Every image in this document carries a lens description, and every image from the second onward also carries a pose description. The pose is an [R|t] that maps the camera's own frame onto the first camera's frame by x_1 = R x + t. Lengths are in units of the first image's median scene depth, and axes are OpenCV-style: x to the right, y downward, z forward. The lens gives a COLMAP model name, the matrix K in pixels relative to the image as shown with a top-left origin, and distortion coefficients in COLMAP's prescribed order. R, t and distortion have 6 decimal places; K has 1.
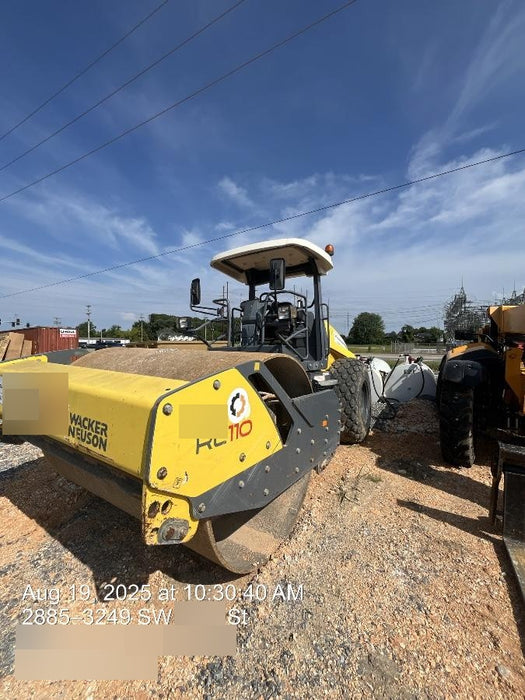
lens RADIAL K [[288.8, 0, 261.9], [0, 288.8, 351.7], [0, 0, 1]] dist [-0.009494, -0.000038]
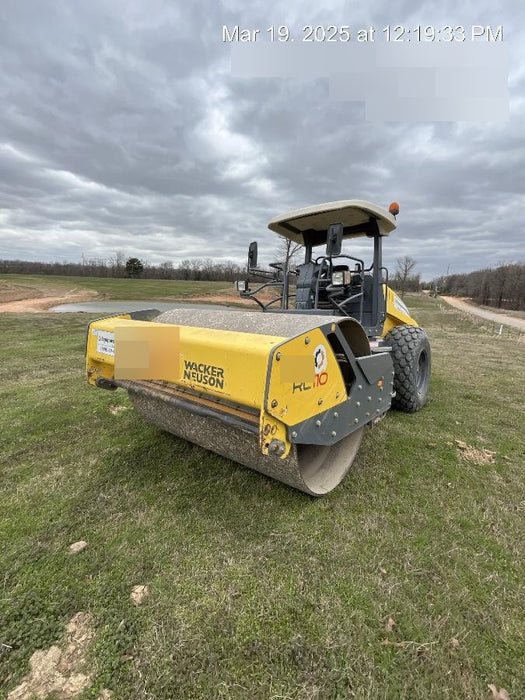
lens RADIAL K [[288.8, 0, 268.5], [0, 288.8, 364.2], [0, 0, 1]] dist [-0.009494, -0.000038]
pose [[0.992642, 0.035096, -0.115892, -0.096148], [-0.015771, 0.986395, 0.163632, 0.009210], [0.120058, -0.160600, 0.979691, -0.123100]]
